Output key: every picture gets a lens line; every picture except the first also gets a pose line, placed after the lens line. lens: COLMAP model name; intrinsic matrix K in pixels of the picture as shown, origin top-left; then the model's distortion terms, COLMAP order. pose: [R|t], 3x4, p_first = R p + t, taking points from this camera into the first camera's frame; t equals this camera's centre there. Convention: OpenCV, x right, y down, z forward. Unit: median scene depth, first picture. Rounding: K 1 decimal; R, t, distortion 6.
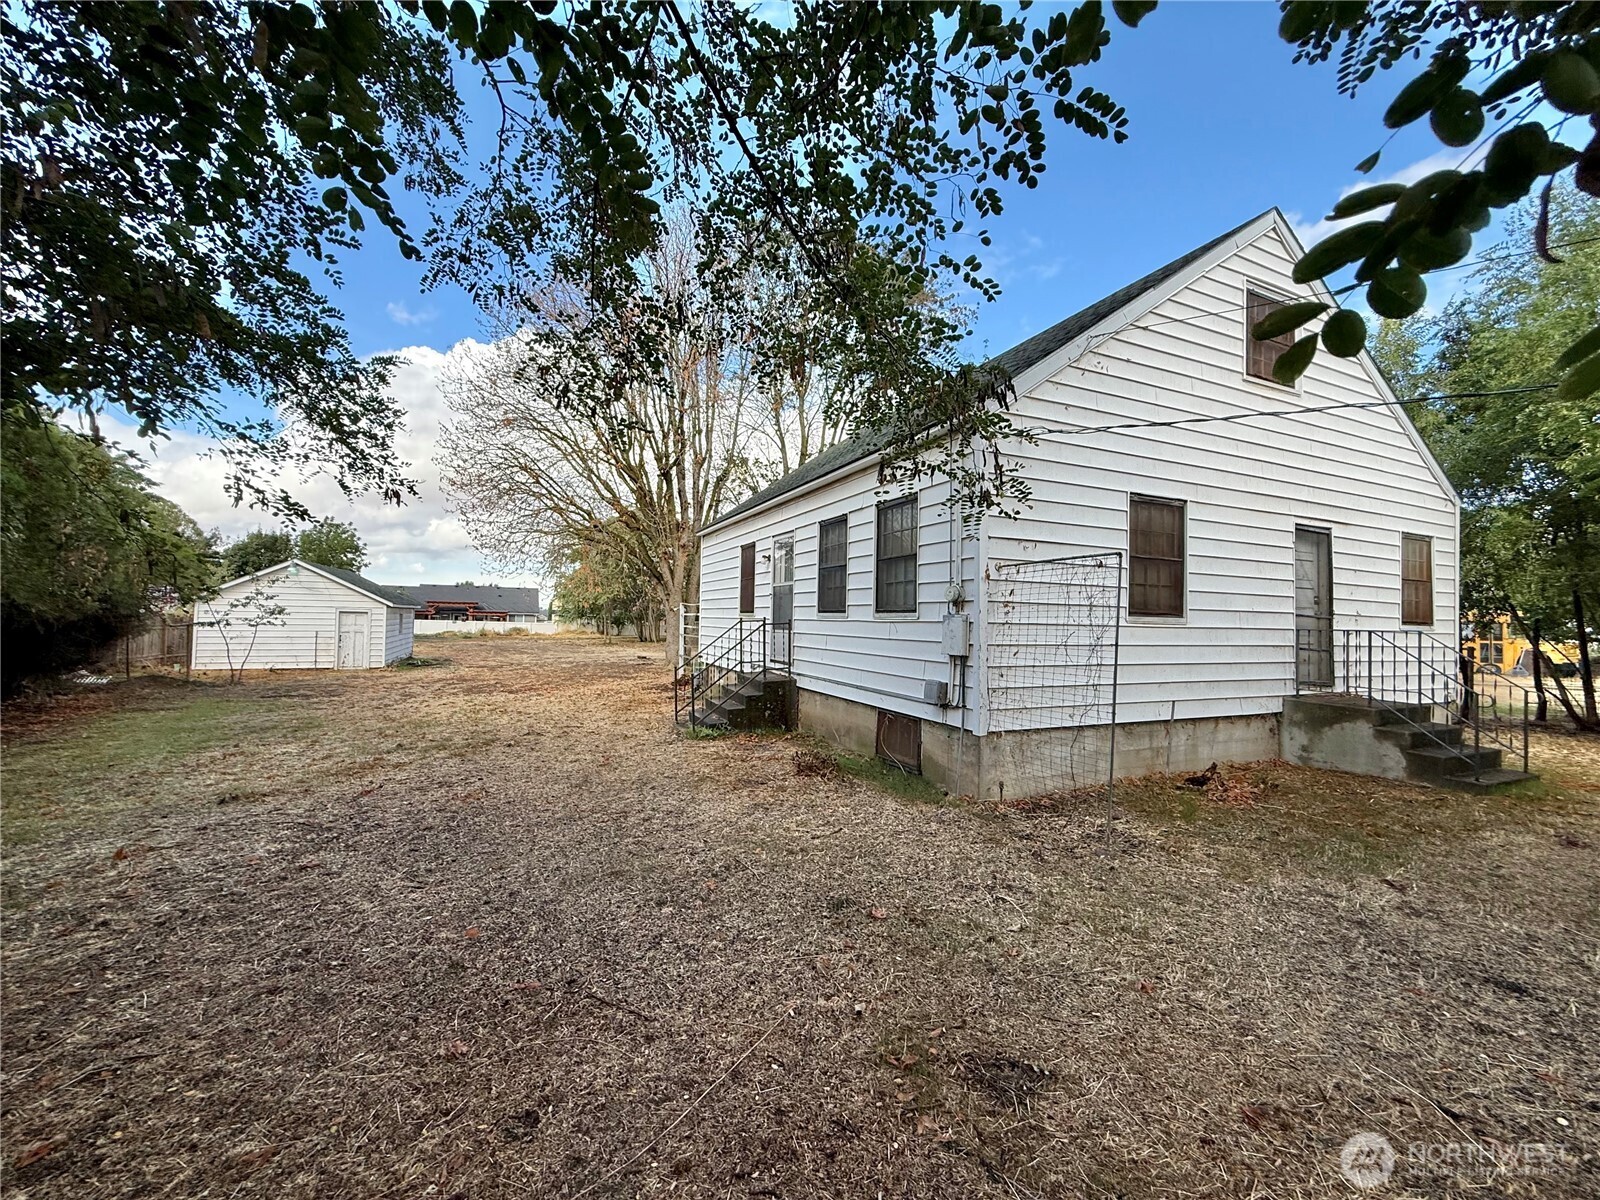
lens RADIAL K [[639.0, 0, 800.0], [0, 639.0, 600.0], [0, 0, 1]] dist [0.002004, 0.000407]
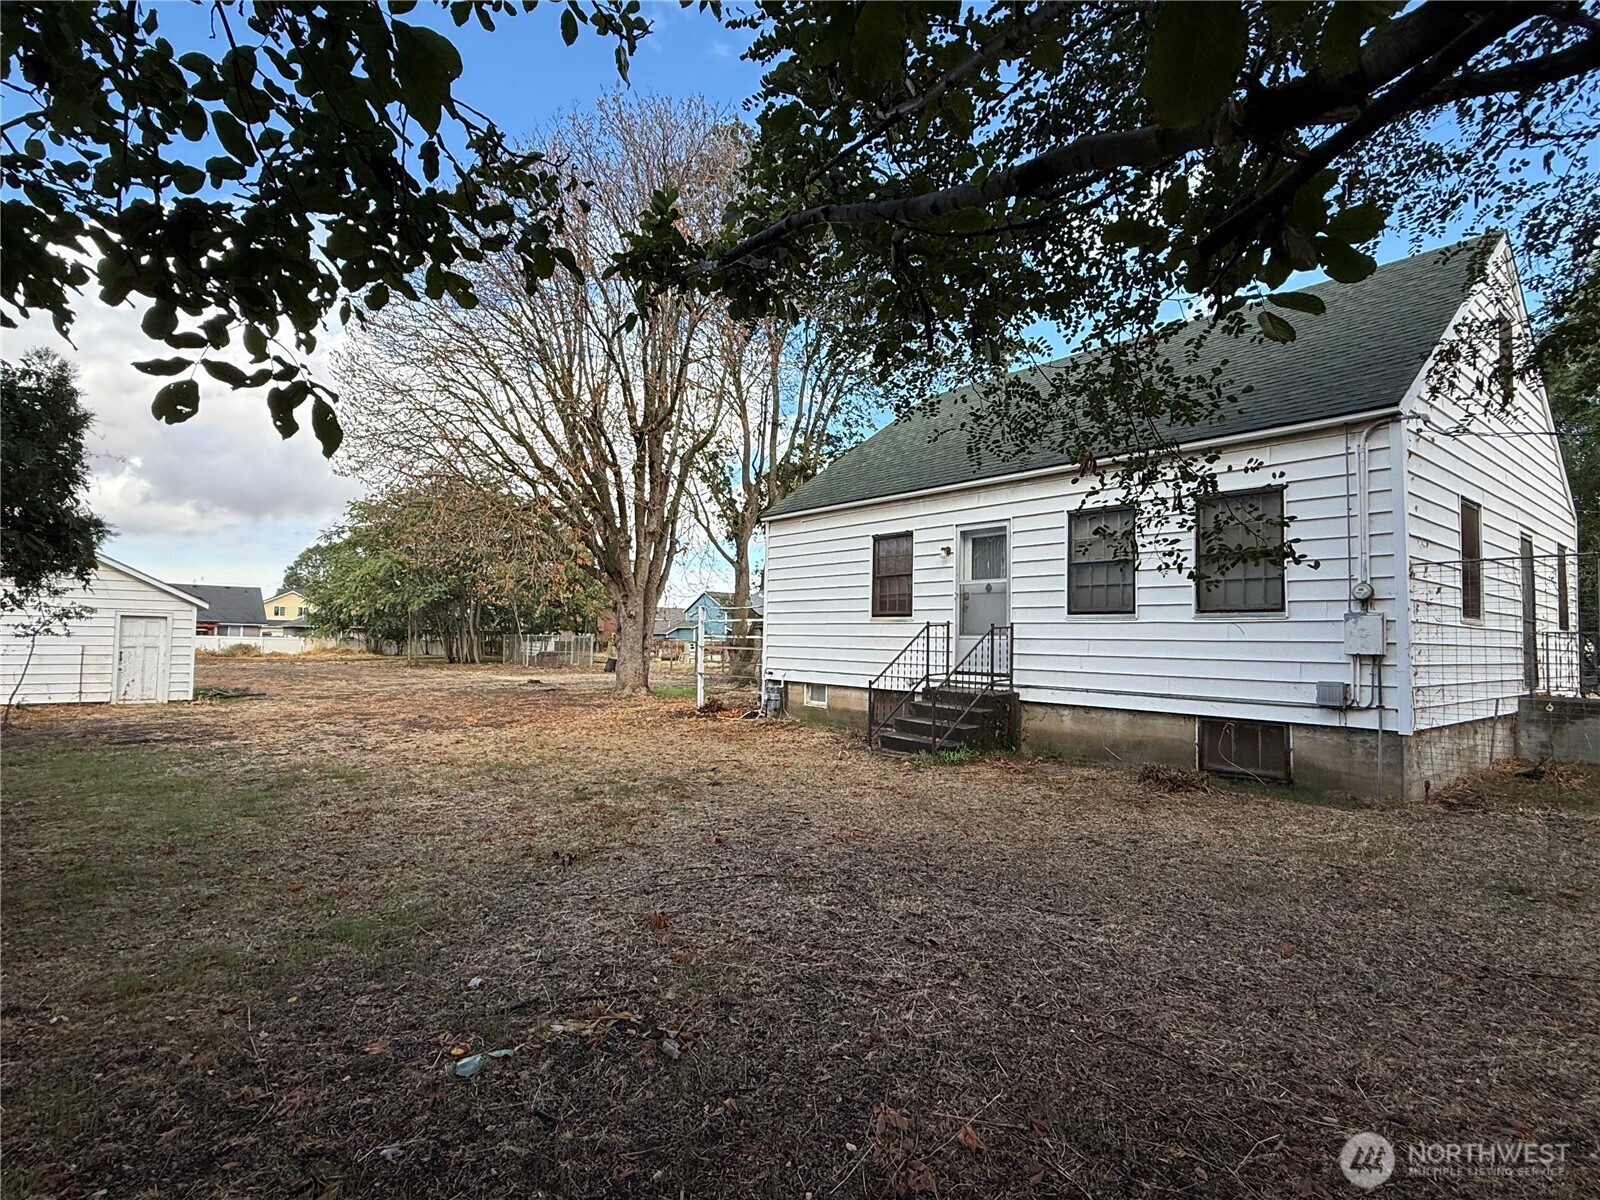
lens RADIAL K [[817.4, 0, 800.0], [0, 817.4, 600.0], [0, 0, 1]] dist [0.003514, 0.000768]
pose [[0.962733, 0.012896, 0.270146, -0.837959], [-0.009250, 0.999848, -0.014762, 0.026482], [-0.270295, 0.011713, 0.962706, 0.029375]]
